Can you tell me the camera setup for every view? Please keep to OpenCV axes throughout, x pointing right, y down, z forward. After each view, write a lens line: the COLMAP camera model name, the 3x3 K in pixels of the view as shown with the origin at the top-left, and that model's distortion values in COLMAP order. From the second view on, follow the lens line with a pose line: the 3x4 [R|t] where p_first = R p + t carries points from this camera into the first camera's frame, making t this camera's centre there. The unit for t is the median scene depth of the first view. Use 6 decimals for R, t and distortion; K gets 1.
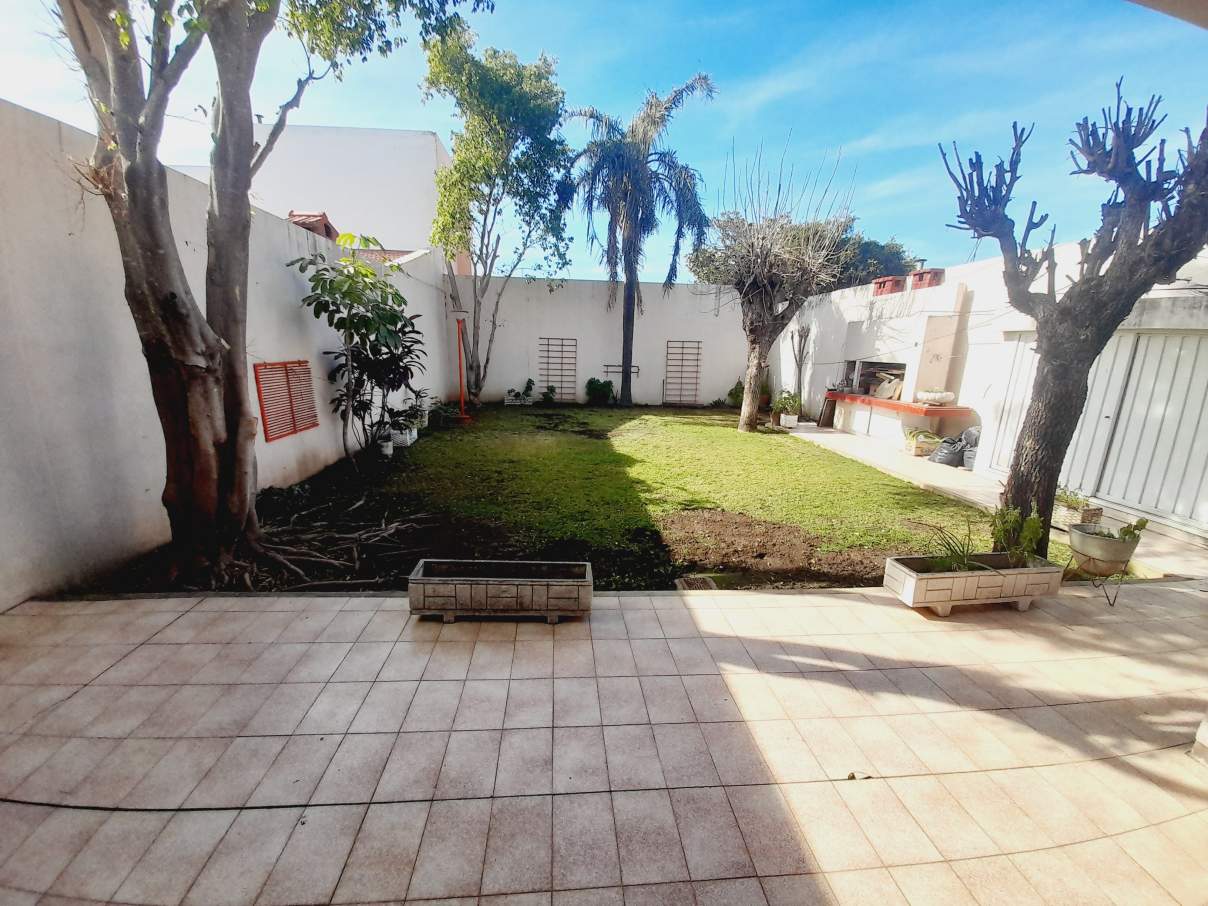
lens RADIAL K [[475.6, 0, 596.3], [0, 475.6, 466.9], [0, 0, 1]] dist [-0.002802, -0.000297]
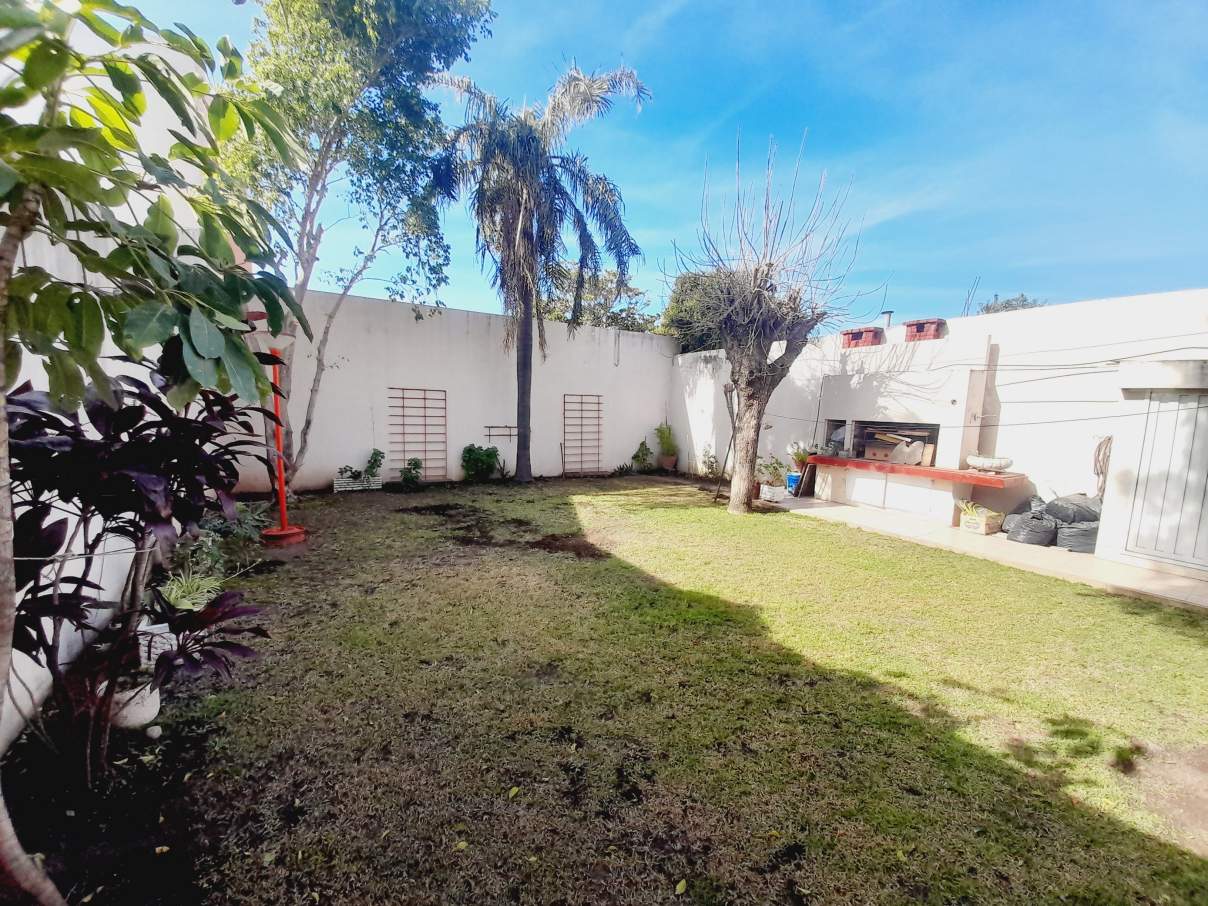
lens RADIAL K [[475.6, 0, 596.3], [0, 475.6, 466.9], [0, 0, 1]] dist [-0.002802, -0.000297]
pose [[0.896021, -0.053880, 0.440731, -0.180394], [0.101883, 0.991074, -0.085972, -0.086313], [-0.432165, 0.121935, 0.893513, 0.338996]]
